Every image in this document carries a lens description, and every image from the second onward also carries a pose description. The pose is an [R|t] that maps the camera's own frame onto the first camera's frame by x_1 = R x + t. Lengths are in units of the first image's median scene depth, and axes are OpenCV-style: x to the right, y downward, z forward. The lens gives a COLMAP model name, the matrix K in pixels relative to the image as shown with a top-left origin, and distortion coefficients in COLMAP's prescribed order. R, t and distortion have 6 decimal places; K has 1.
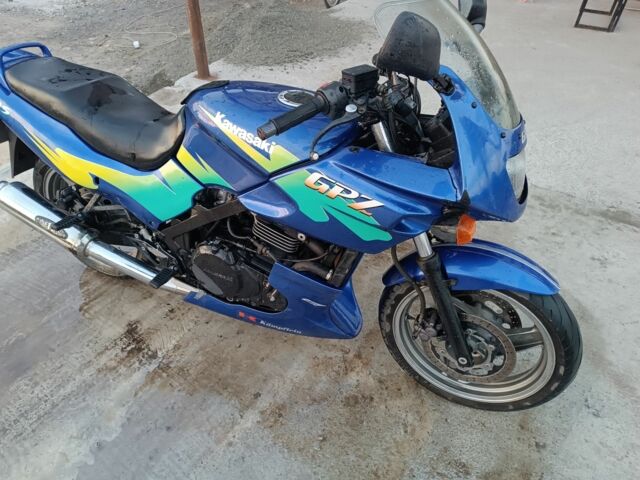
lens RADIAL K [[454.6, 0, 320.0], [0, 454.6, 240.0], [0, 0, 1]] dist [0.023890, -0.031466]
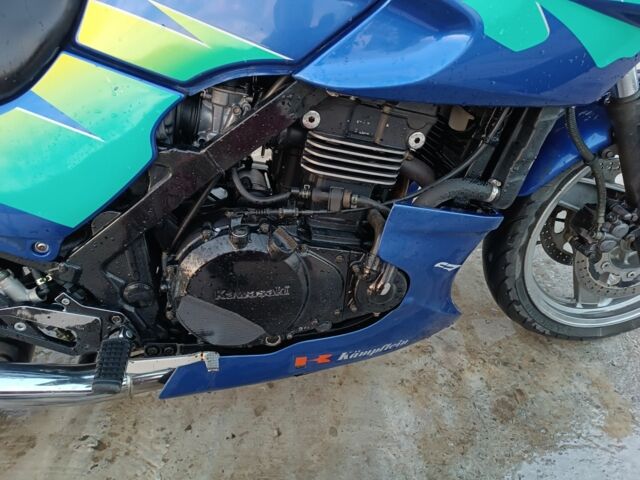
lens RADIAL K [[454.6, 0, 320.0], [0, 454.6, 240.0], [0, 0, 1]] dist [0.023890, -0.031466]
pose [[0.820589, -0.332384, 0.464925, -0.342421], [0.371326, 0.928465, 0.008390, 0.044026], [-0.434455, 0.165754, 0.885310, 0.528025]]
